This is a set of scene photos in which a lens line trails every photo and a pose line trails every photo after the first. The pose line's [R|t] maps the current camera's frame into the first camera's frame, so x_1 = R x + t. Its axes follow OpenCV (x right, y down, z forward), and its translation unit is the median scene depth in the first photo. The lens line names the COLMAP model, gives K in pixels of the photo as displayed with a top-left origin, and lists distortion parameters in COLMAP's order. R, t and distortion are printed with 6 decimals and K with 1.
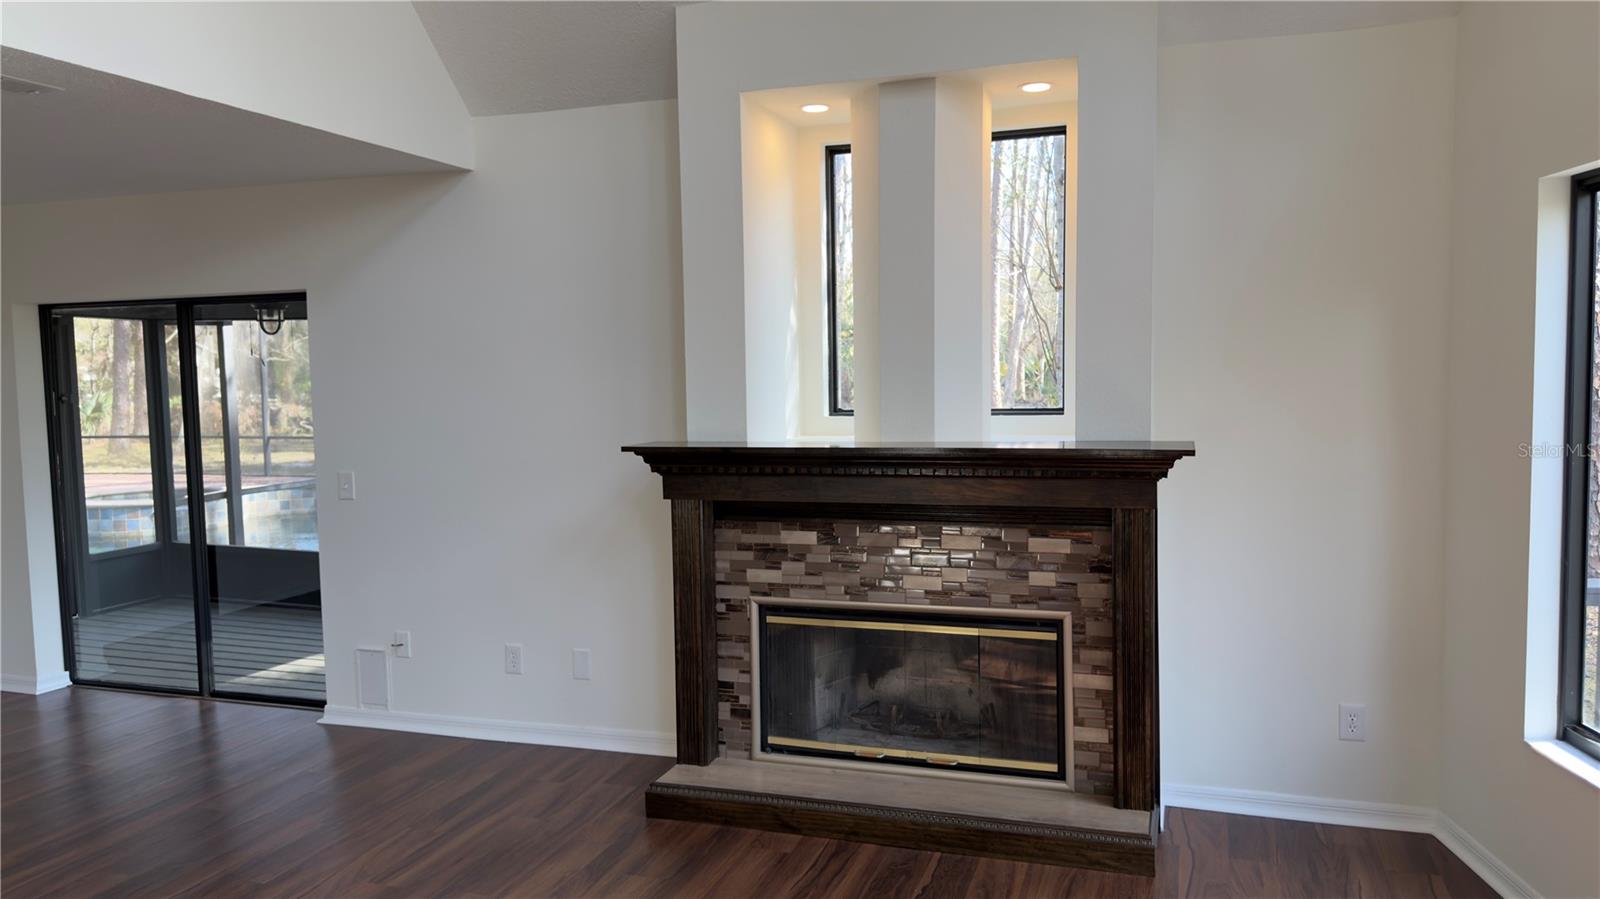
lens RADIAL K [[1120.0, 0, 800.0], [0, 1120.0, 449.5], [0, 0, 1]] dist [0.099663, -0.132321]
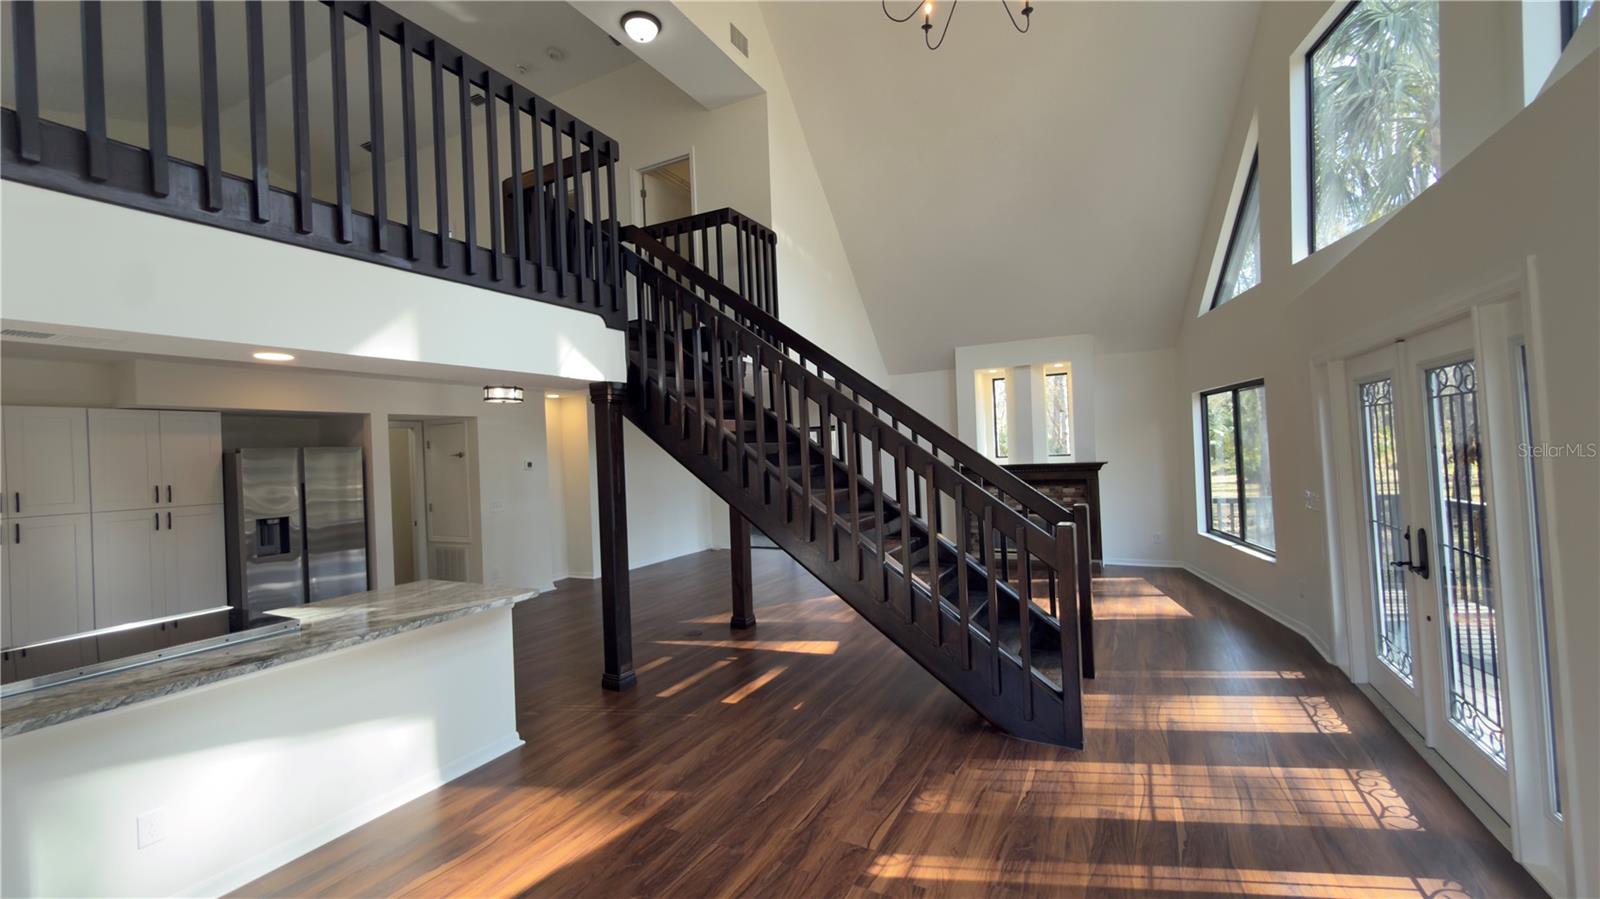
lens RADIAL K [[641.4, 0, 800.0], [0, 641.4, 447.9], [0, 0, 1]] dist [0.001698, 0.000198]
pose [[0.987937, -0.019737, -0.153596, -0.291954], [0.007604, 0.996831, -0.079184, 0.097176], [0.154672, 0.077060, 0.984956, -1.100678]]
